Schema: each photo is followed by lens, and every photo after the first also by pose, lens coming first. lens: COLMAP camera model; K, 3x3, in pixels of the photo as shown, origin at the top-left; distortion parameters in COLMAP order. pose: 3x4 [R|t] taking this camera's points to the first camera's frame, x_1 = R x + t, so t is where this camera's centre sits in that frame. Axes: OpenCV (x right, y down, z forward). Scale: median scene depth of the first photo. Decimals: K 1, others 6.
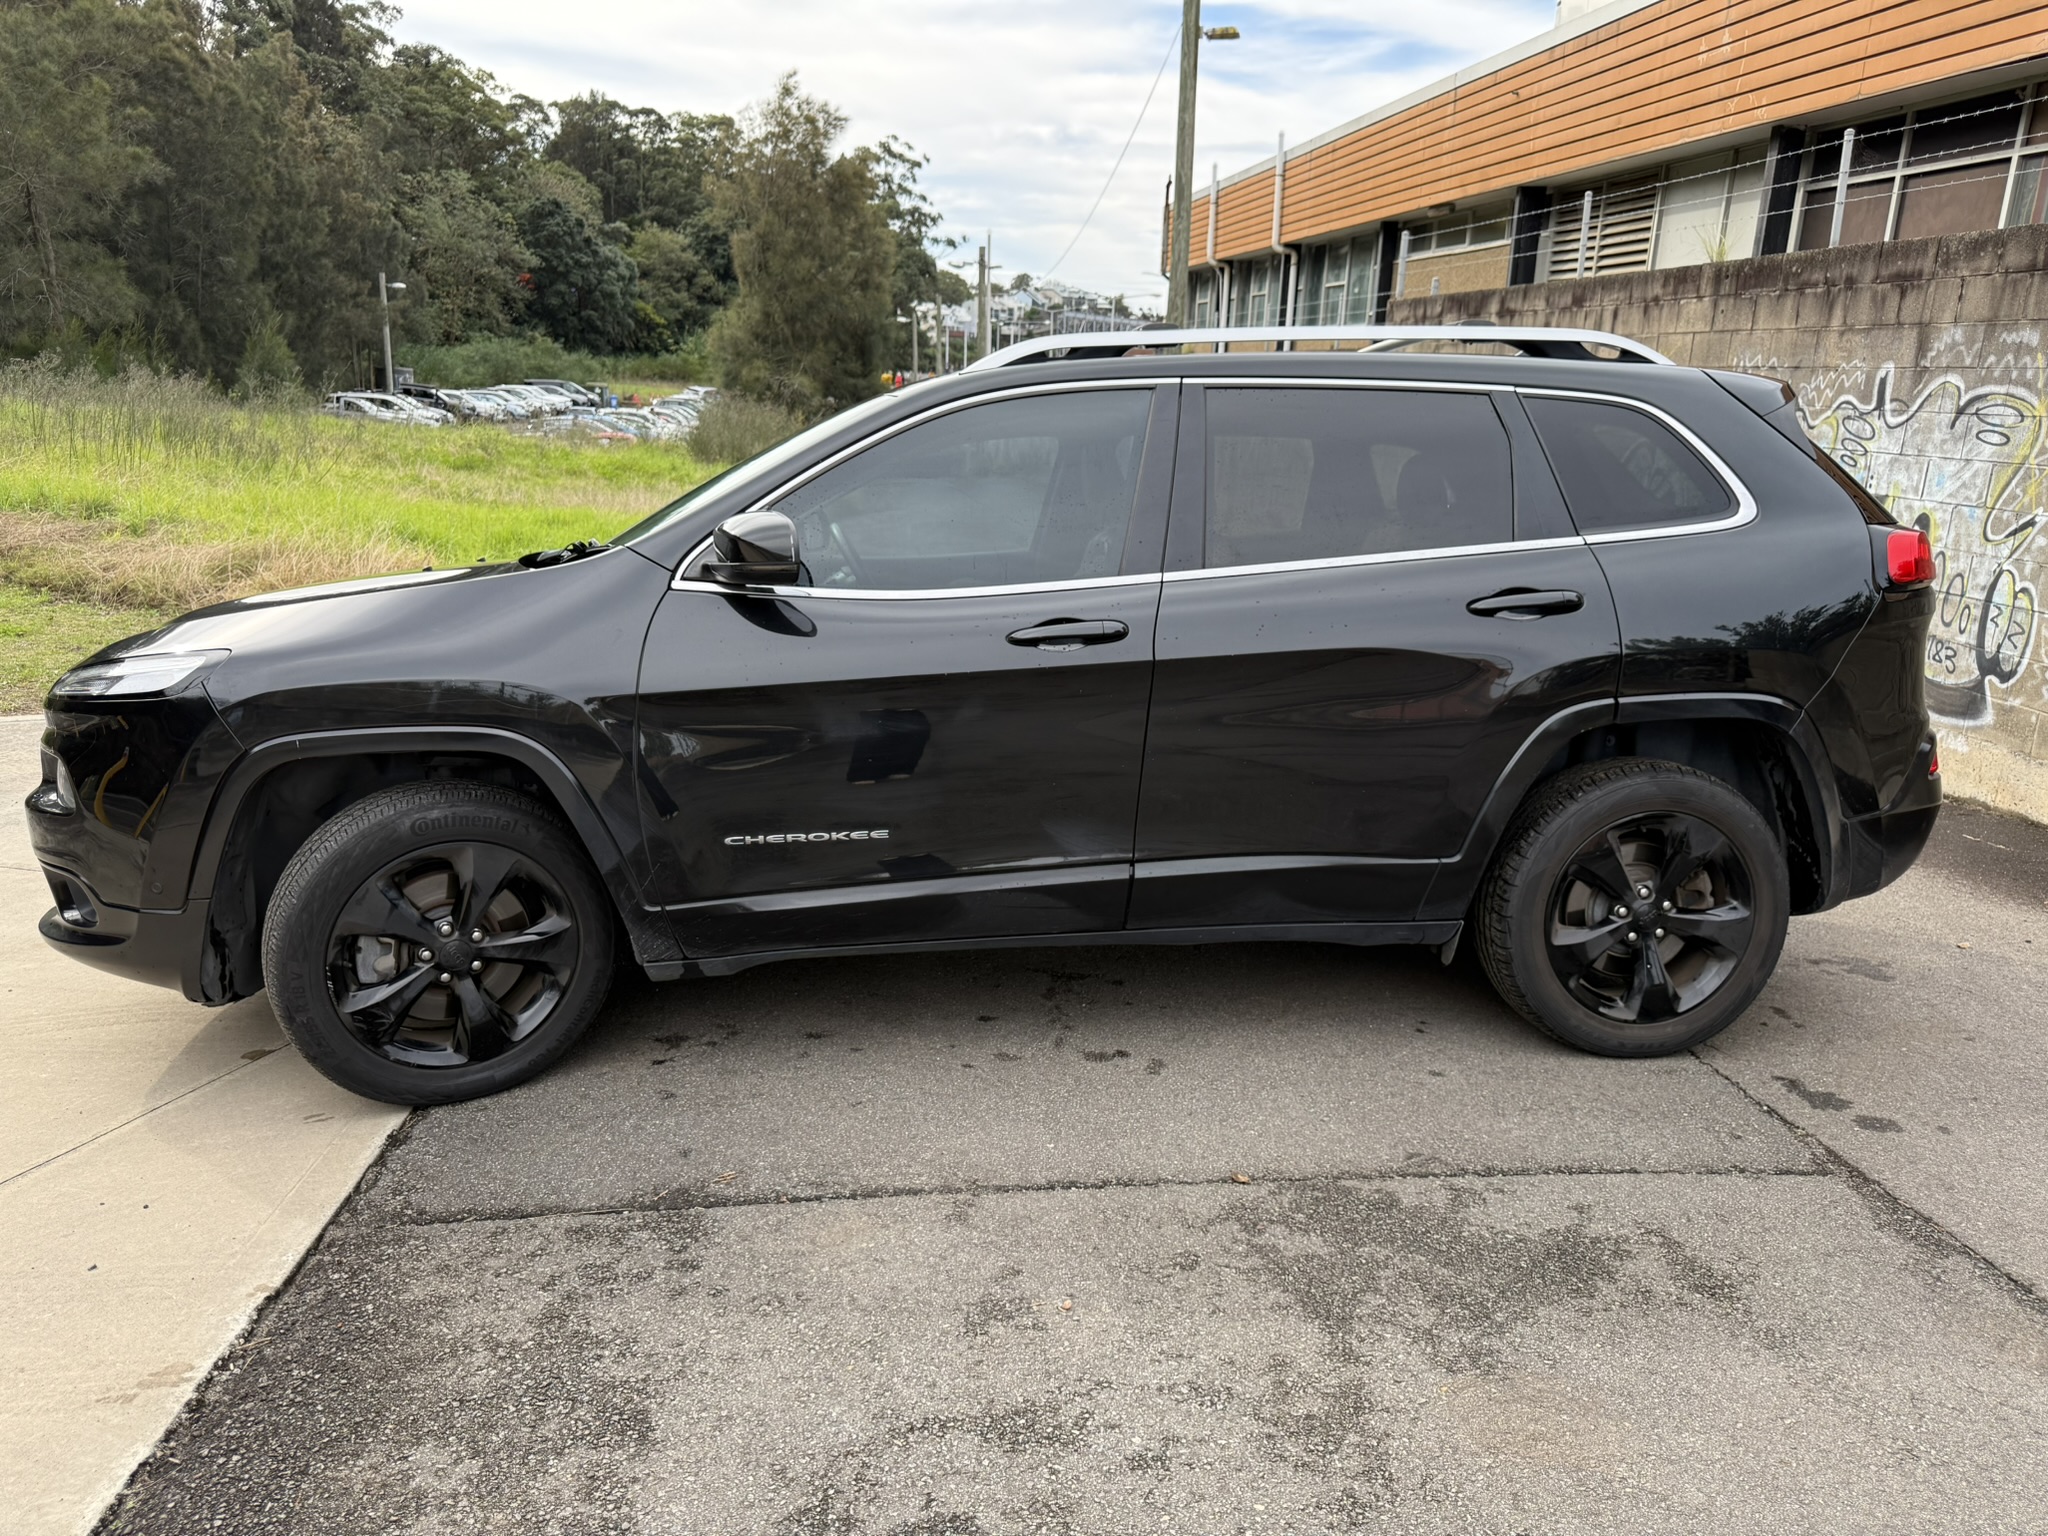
lens RADIAL K [[1439.6, 0, 1019.6], [0, 1439.6, 768.0], [0, 0, 1]] dist [-0.002301, -0.003759]
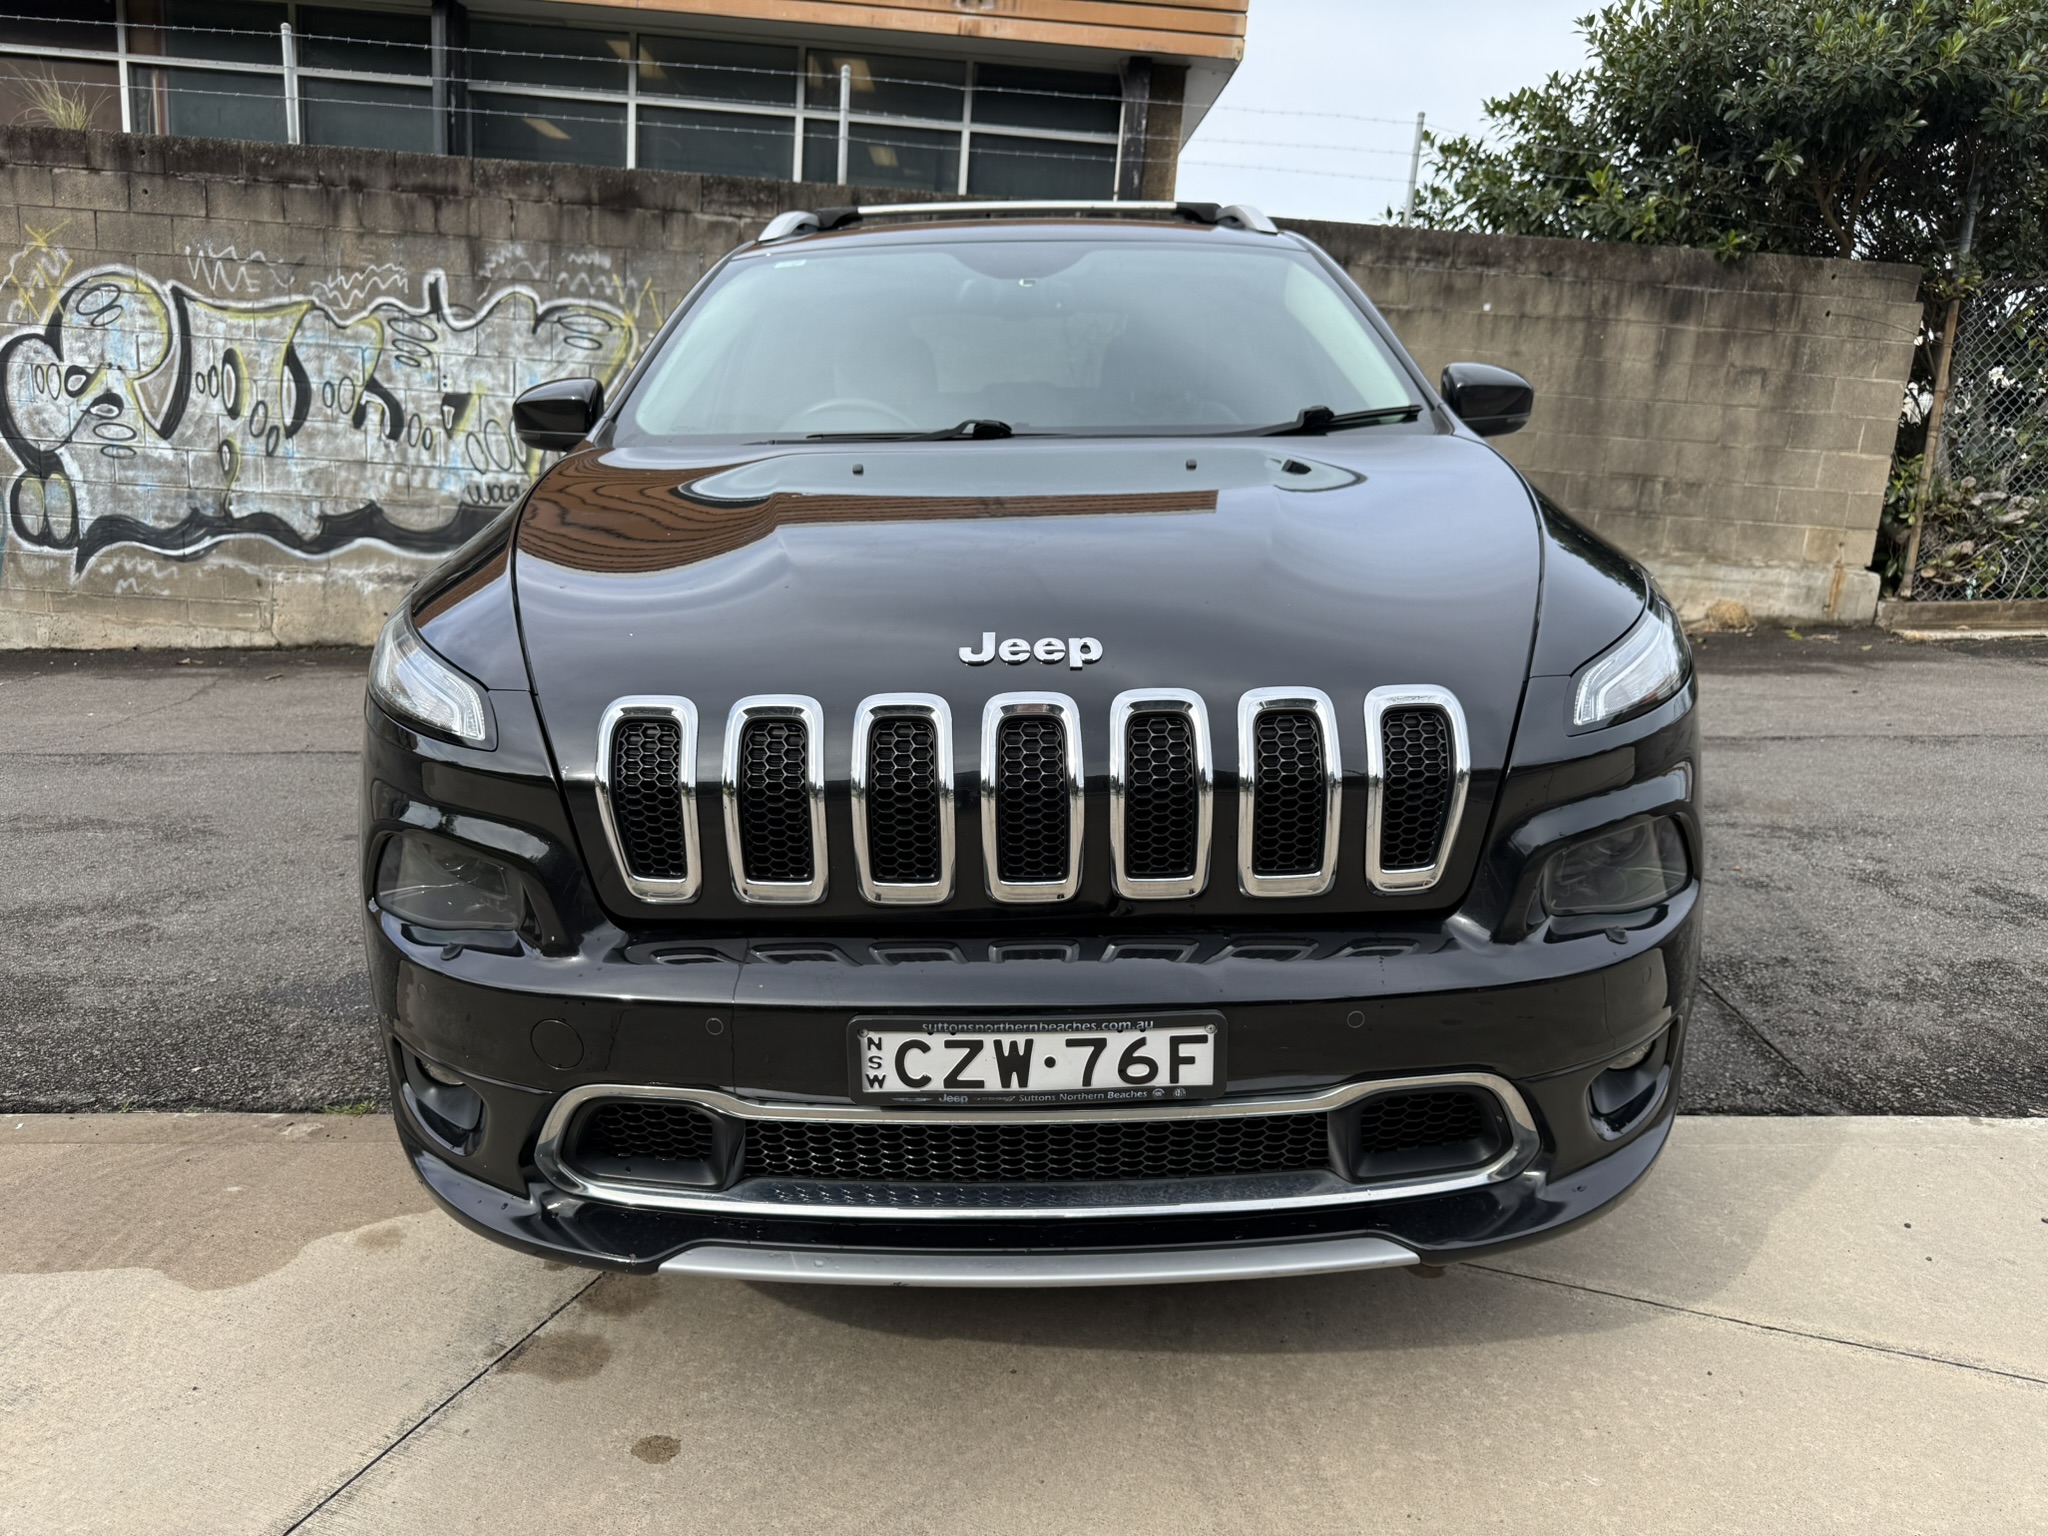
lens RADIAL K [[1439.6, 0, 1019.6], [0, 1439.6, 768.0], [0, 0, 1]] dist [-0.002301, -0.003759]
pose [[0.121360, -0.244745, 0.961962, -0.455383], [0.198593, 0.955518, 0.218051, -0.068570], [-0.972539, 0.164576, 0.164566, 0.434380]]
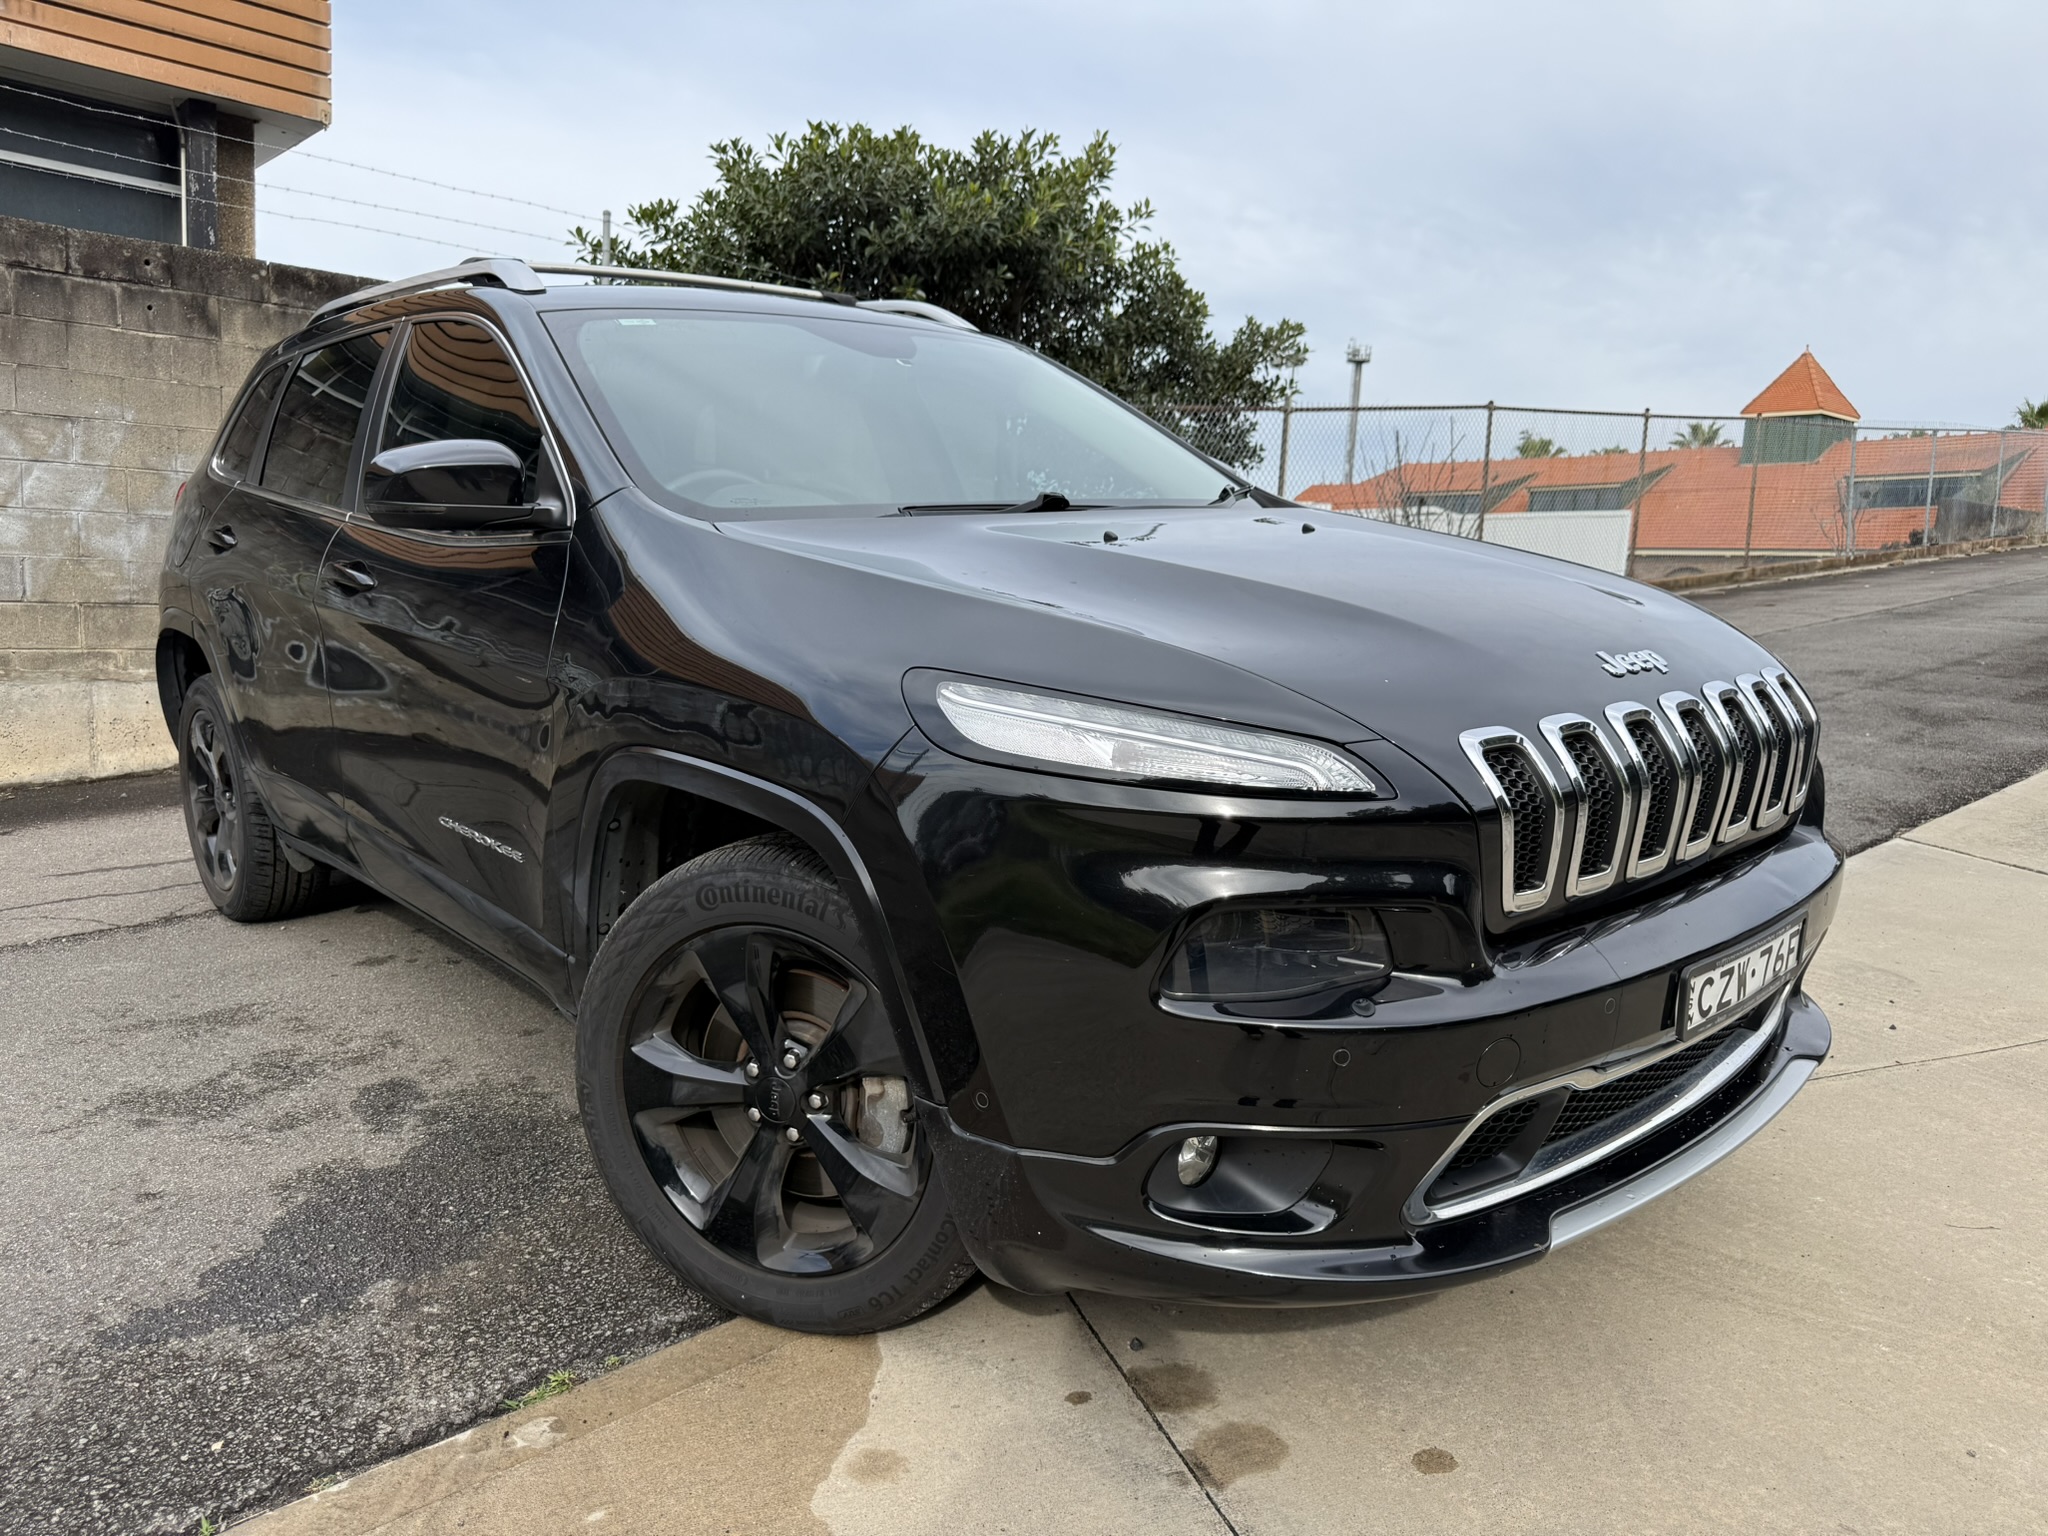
lens RADIAL K [[1439.6, 0, 1019.6], [0, 1439.6, 768.0], [0, 0, 1]] dist [-0.002301, -0.003759]
pose [[-0.567007, -0.155944, 0.808817, -0.409605], [0.156063, 0.943793, 0.291374, -0.109638], [-0.808794, 0.291437, -0.510800, 0.661081]]
